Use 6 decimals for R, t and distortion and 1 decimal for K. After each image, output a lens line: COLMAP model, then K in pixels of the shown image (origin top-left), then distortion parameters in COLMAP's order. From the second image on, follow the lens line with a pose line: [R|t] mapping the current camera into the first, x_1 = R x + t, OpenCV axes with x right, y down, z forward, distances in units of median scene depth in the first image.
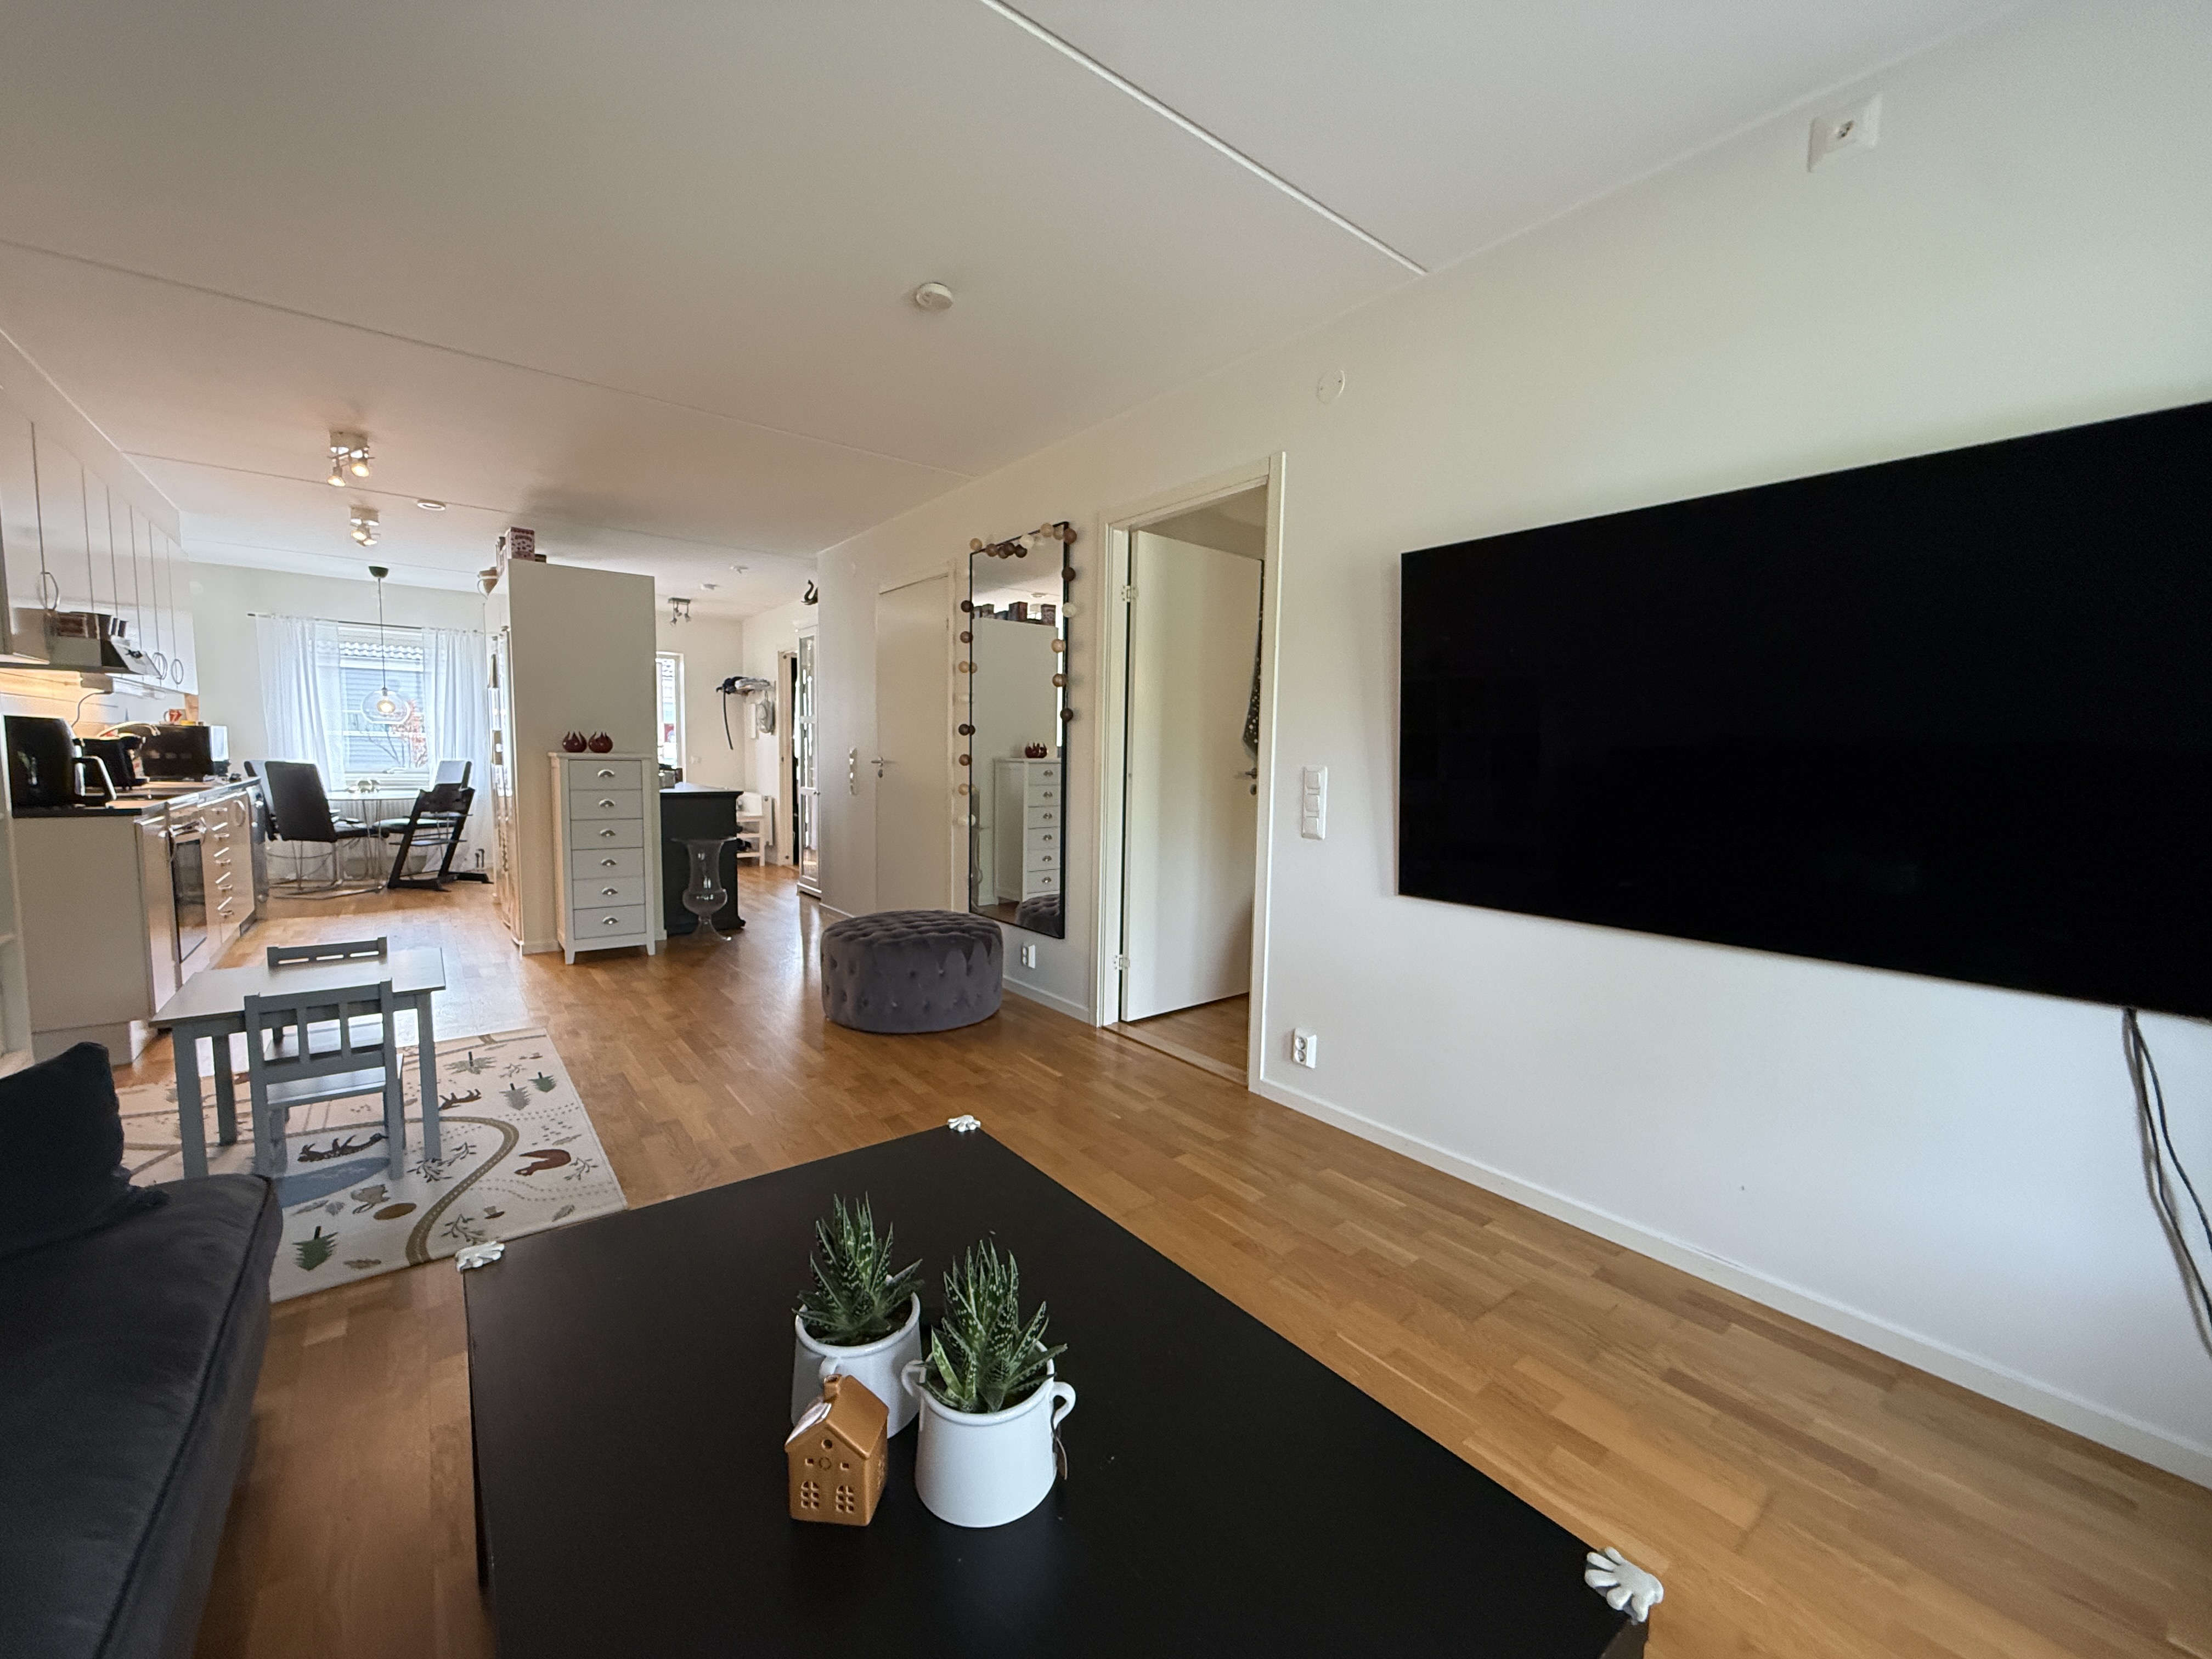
lens RADIAL K [[881.1, 0, 1105.0], [0, 881.1, 833.9], [0, 0, 1]] dist [-0.002034, 0.000641]
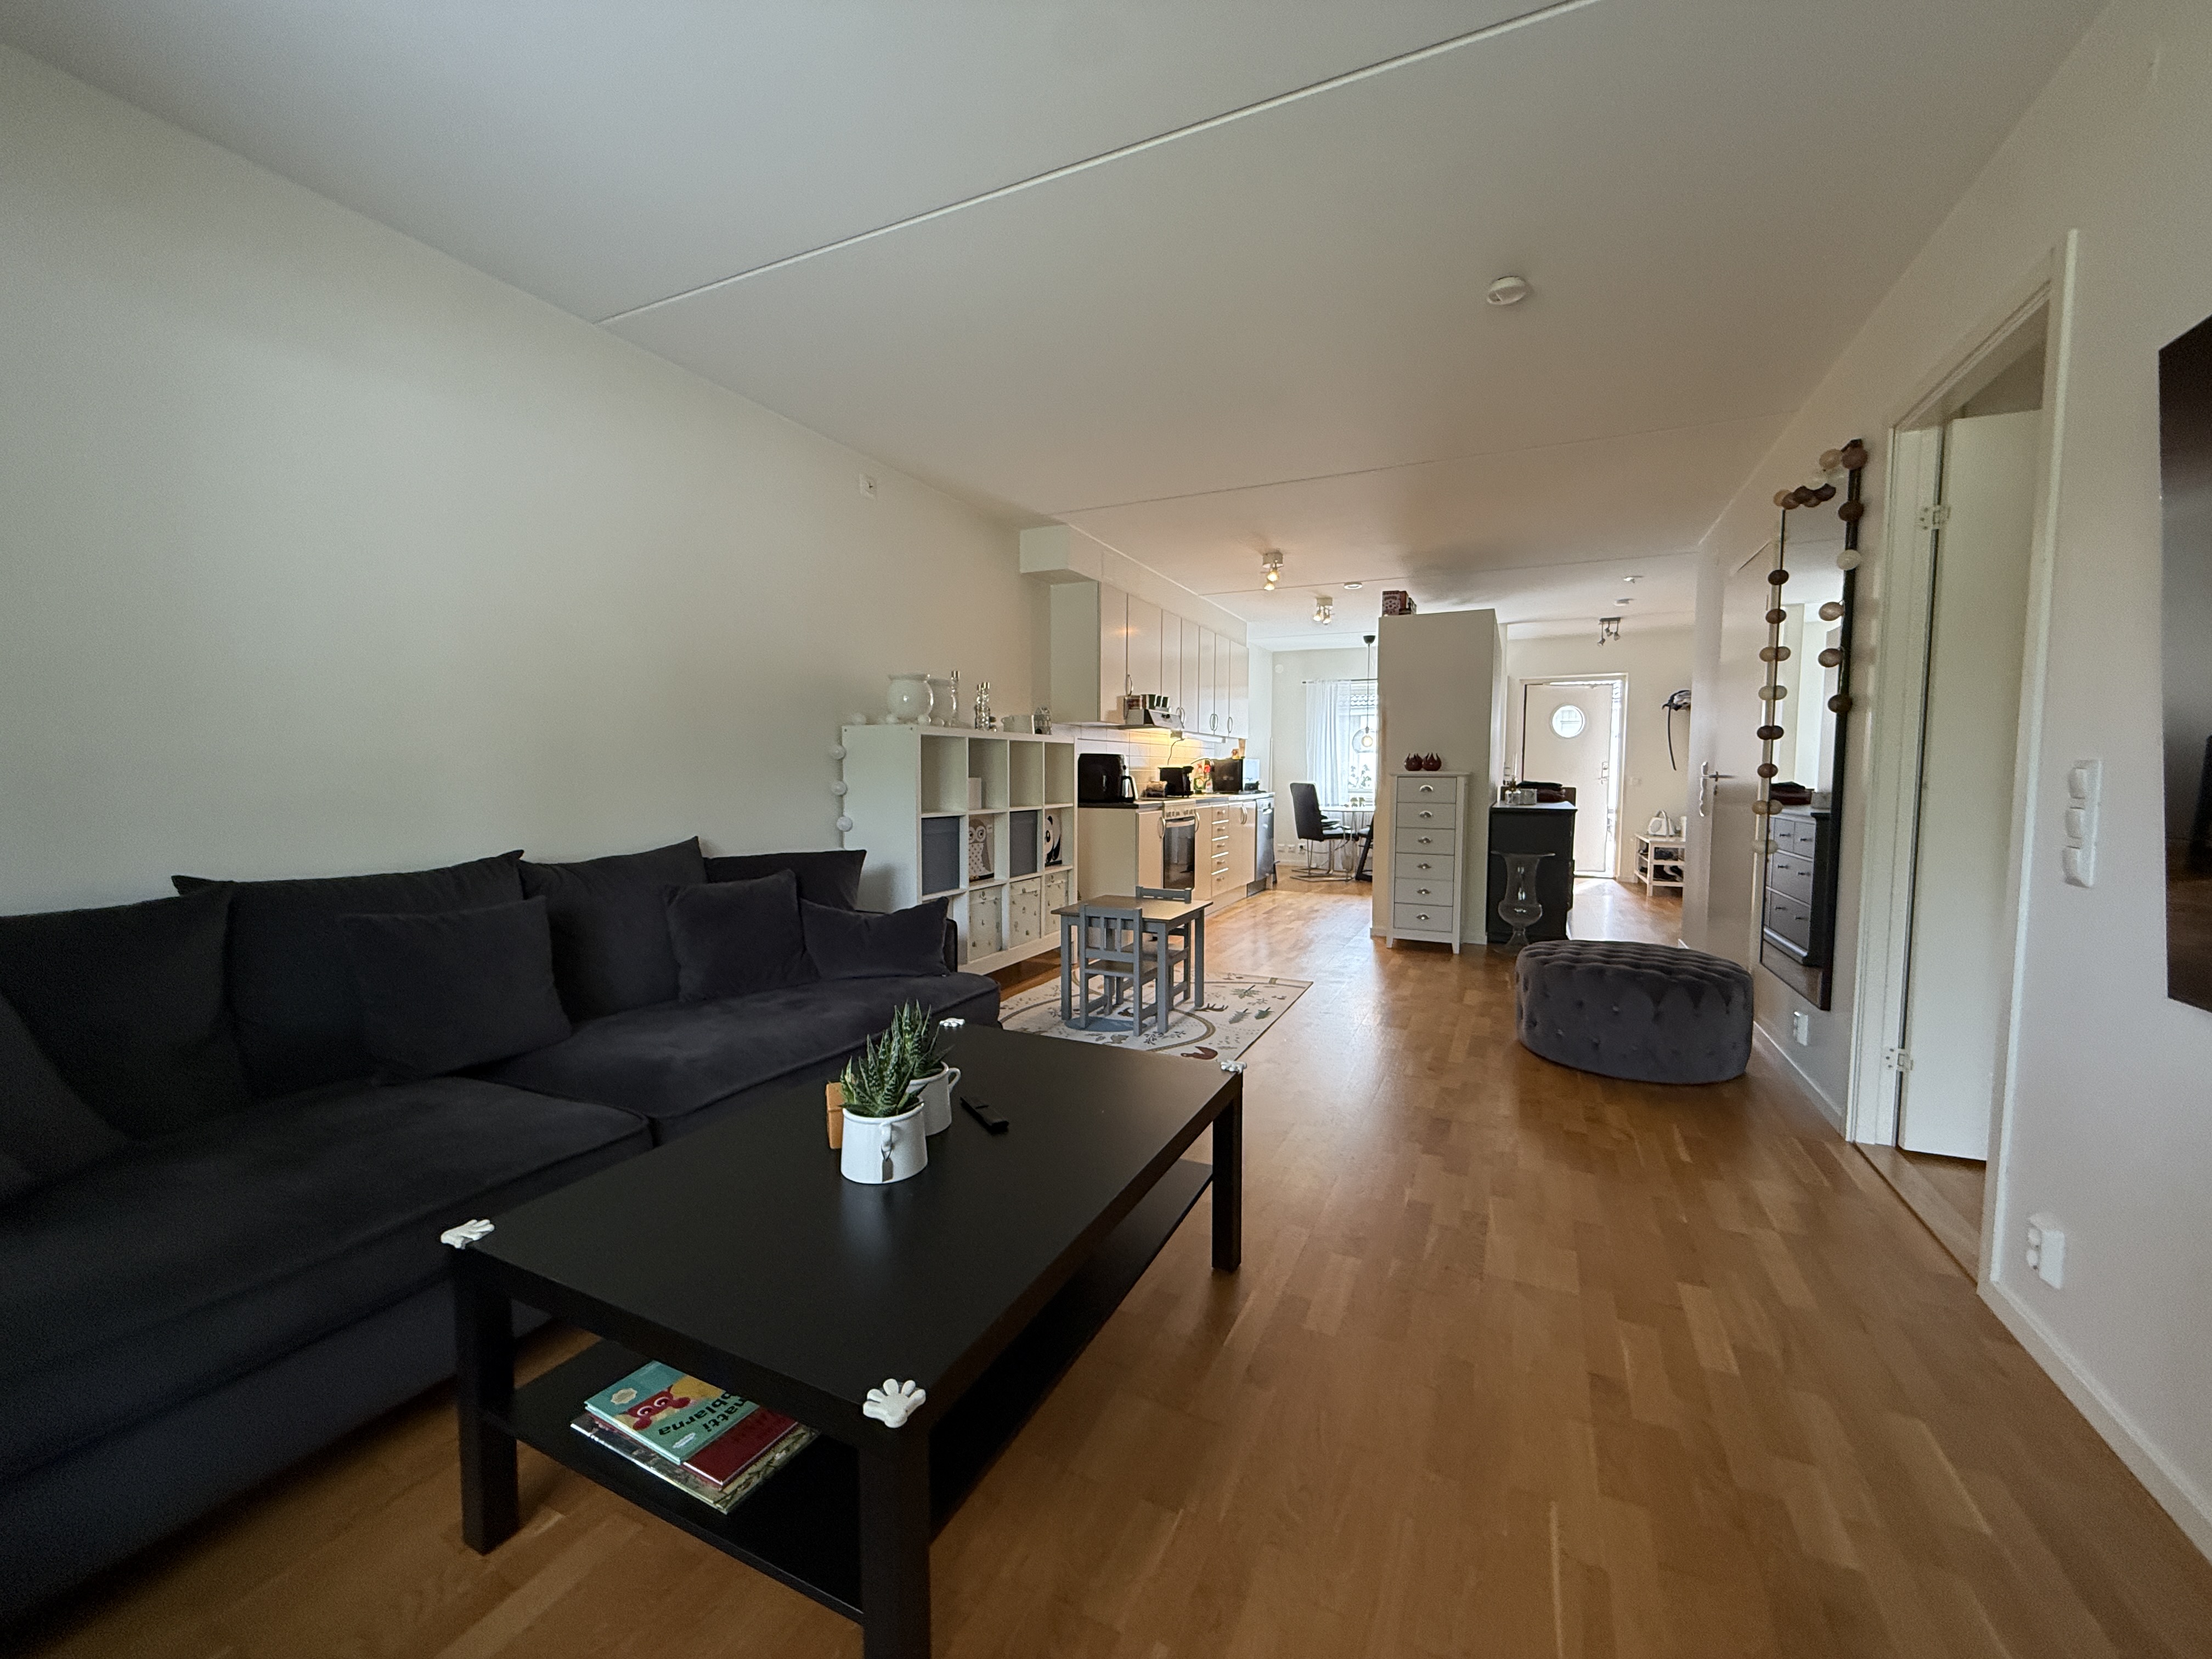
lens RADIAL K [[881.1, 0, 1095.1], [0, 881.1, 827.9], [0, 0, 1]] dist [-0.002034, 0.000641]
pose [[0.435014, 0.038886, -0.899584, 0.361647], [-0.074415, 0.997202, 0.007121, 0.008652], [0.897343, 0.063845, 0.436690, 0.137376]]
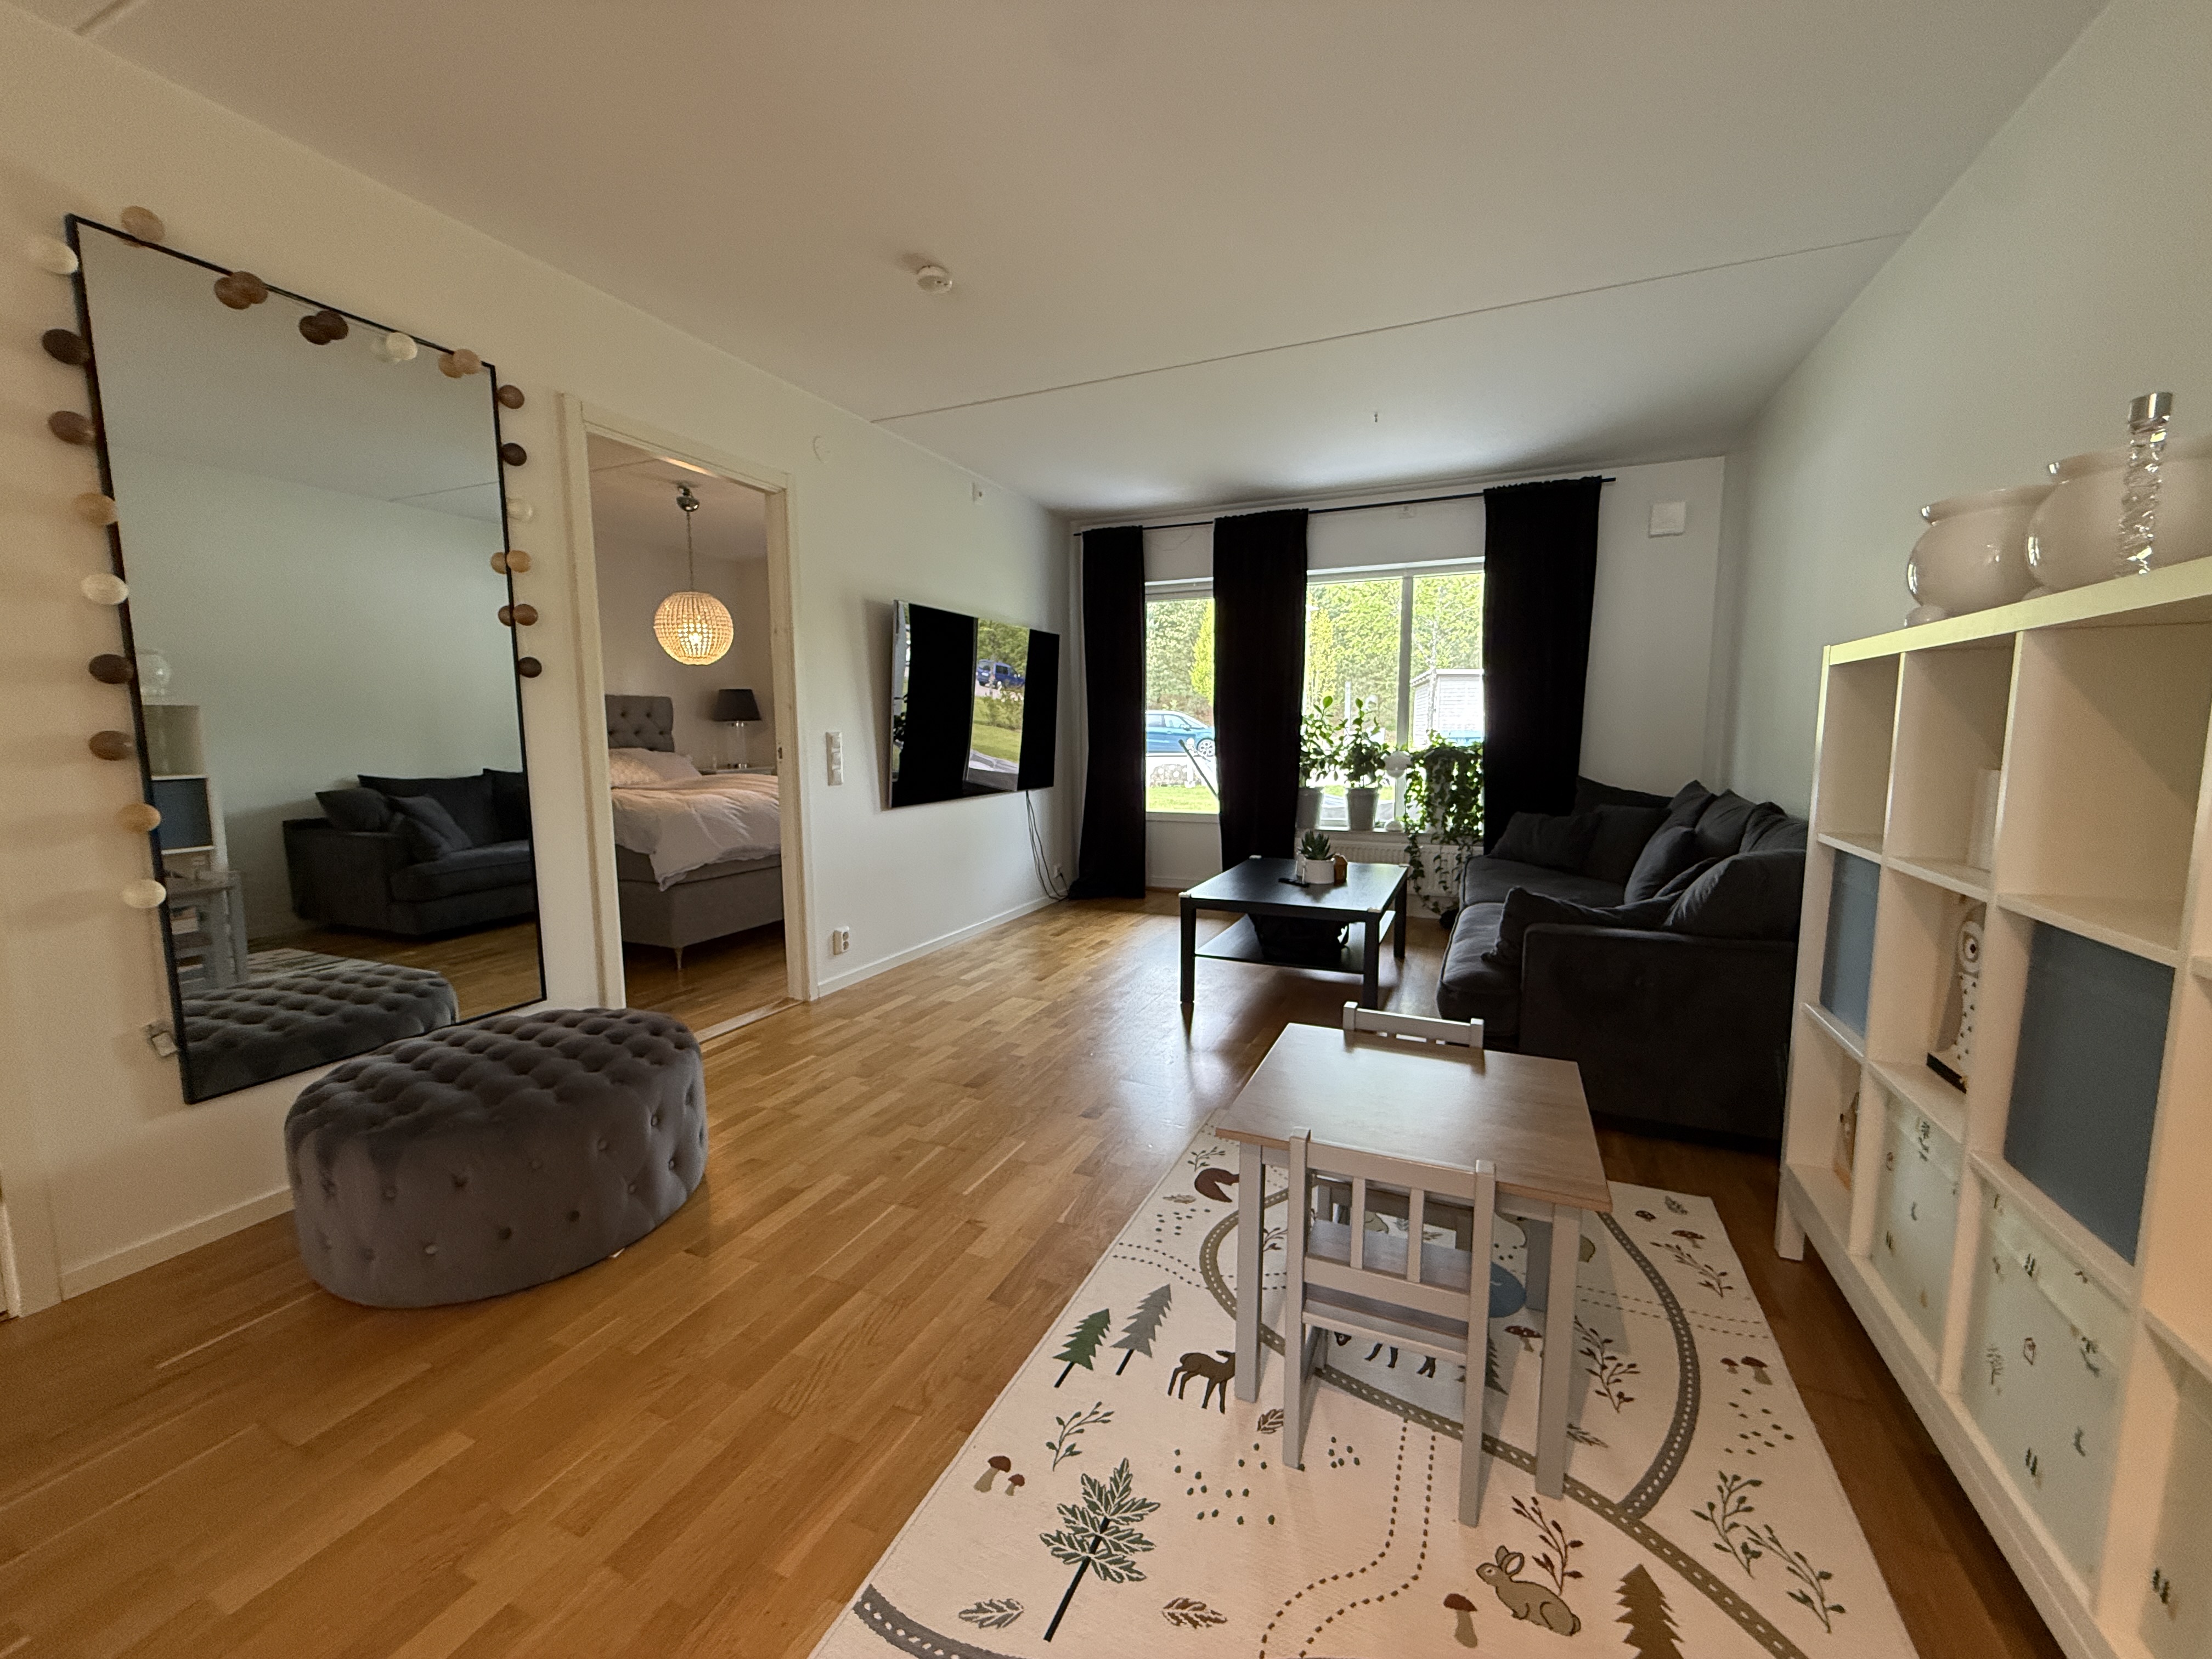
lens RADIAL K [[881.1, 0, 1096.8], [0, 881.1, 830.7], [0, 0, 1]] dist [-0.002034, 0.000641]
pose [[-0.465933, -0.119858, 0.876664, -0.880991], [0.073833, 0.982061, 0.173508, -0.100107], [-0.881734, 0.145570, -0.448725, 0.971906]]
